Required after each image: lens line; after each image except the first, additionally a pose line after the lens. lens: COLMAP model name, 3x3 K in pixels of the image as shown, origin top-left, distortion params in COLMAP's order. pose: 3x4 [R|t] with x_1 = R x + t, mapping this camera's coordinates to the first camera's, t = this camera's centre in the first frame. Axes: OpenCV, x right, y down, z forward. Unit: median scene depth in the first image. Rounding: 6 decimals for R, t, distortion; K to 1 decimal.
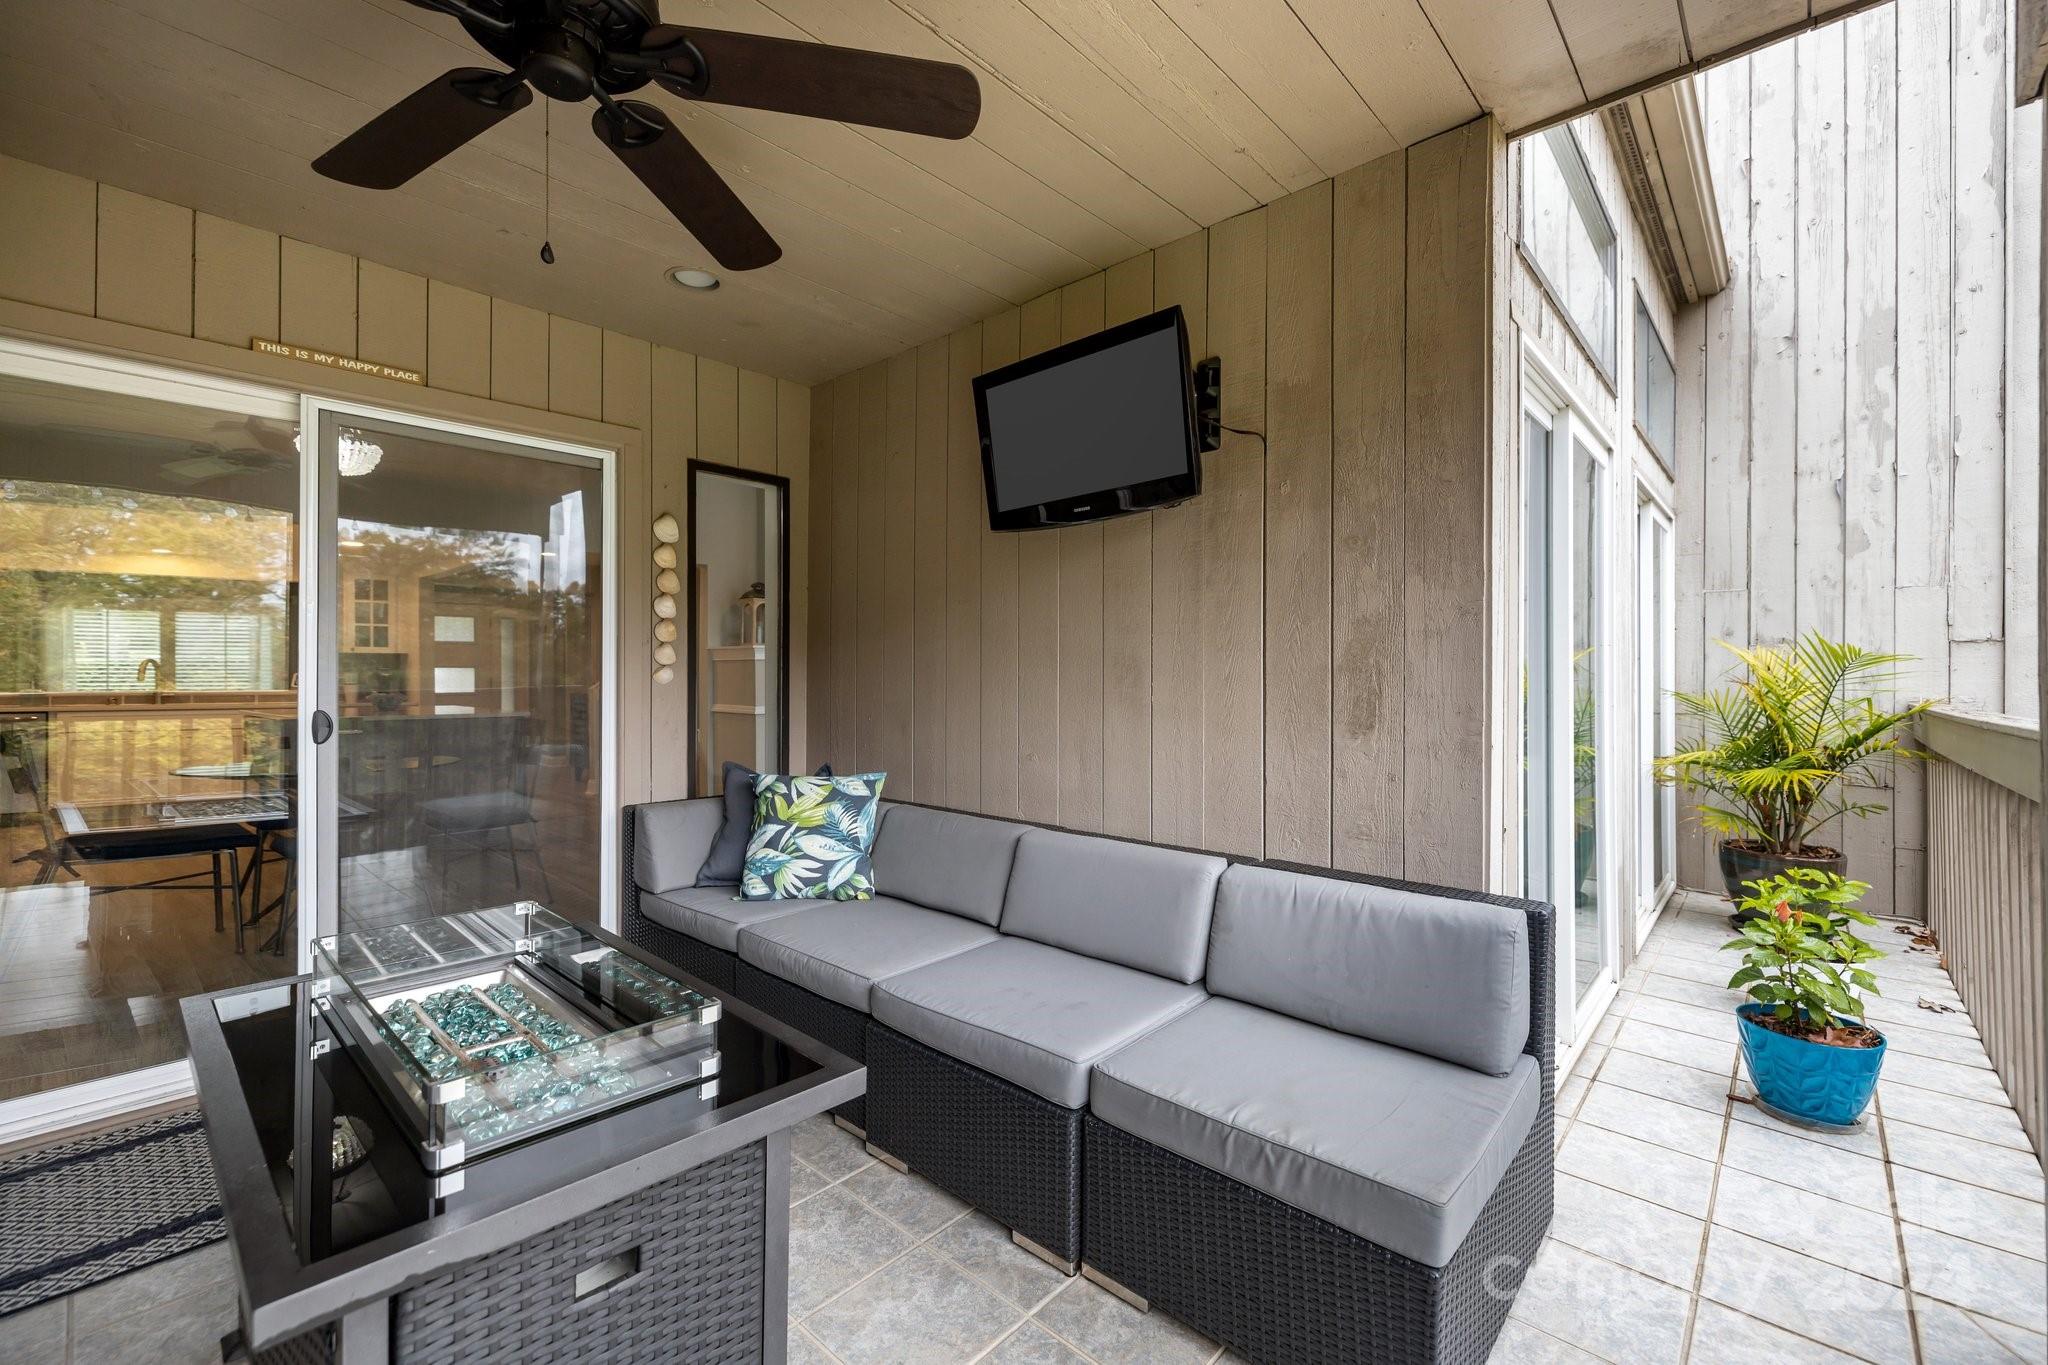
lens RADIAL K [[859.0, 0, 1003.7], [0, 859.0, 676.2], [0, 0, 1]] dist [-0.003409, -0.000211]
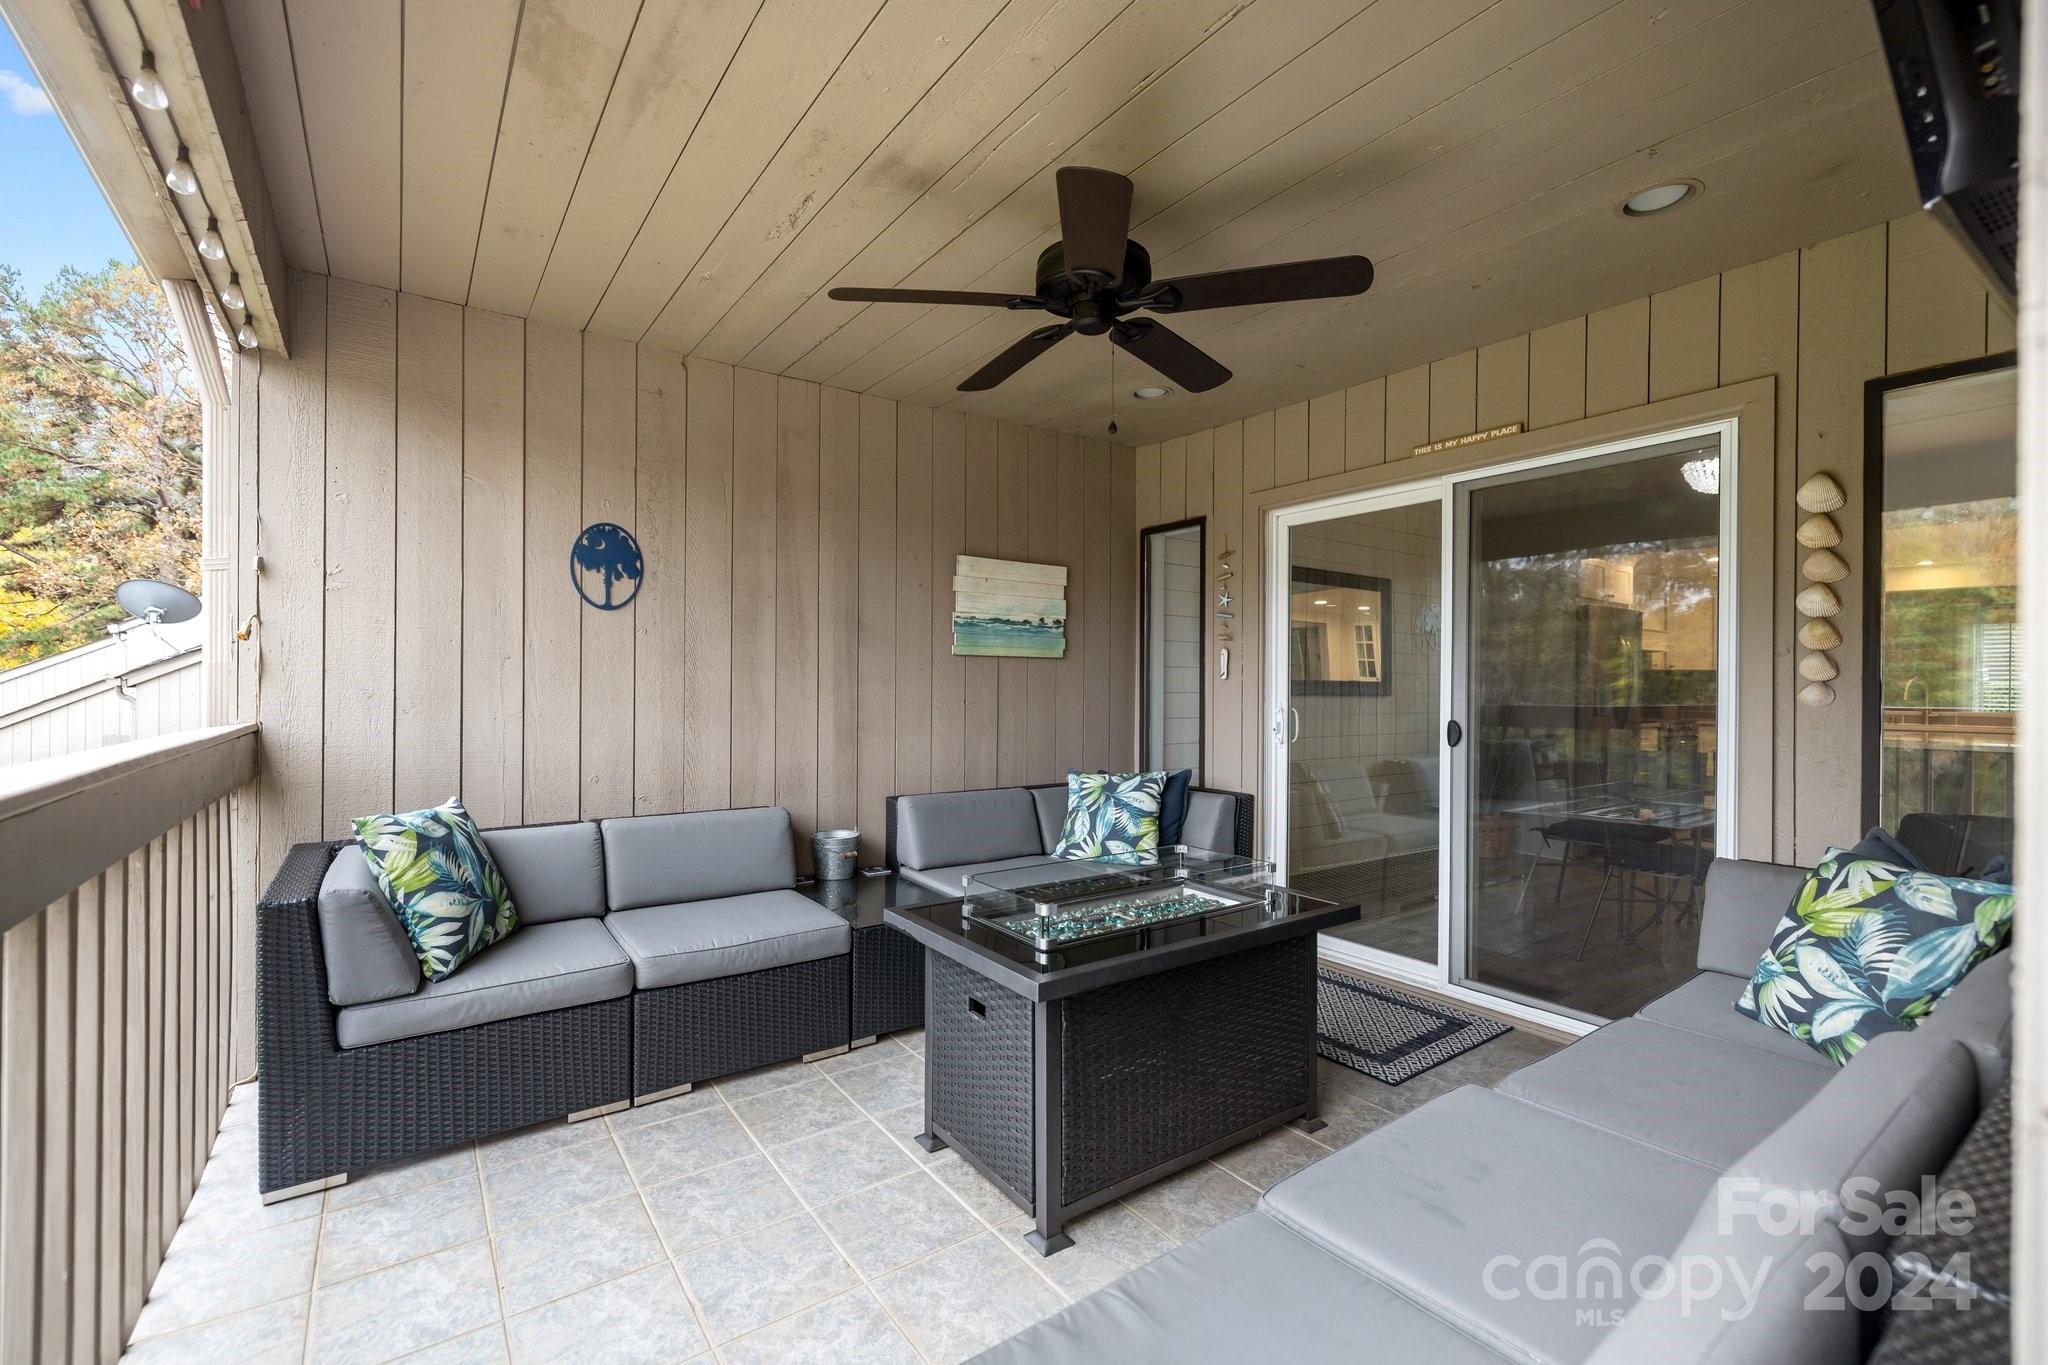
lens RADIAL K [[859.0, 0, 1005.0], [0, 859.0, 685.3], [0, 0, 1]] dist [-0.003409, -0.000211]
pose [[-0.207518, -0.002922, -0.978227, 0.525848], [-0.004341, 0.999988, -0.002066, -0.005484], [0.978222, 0.003817, -0.207528, 0.548740]]
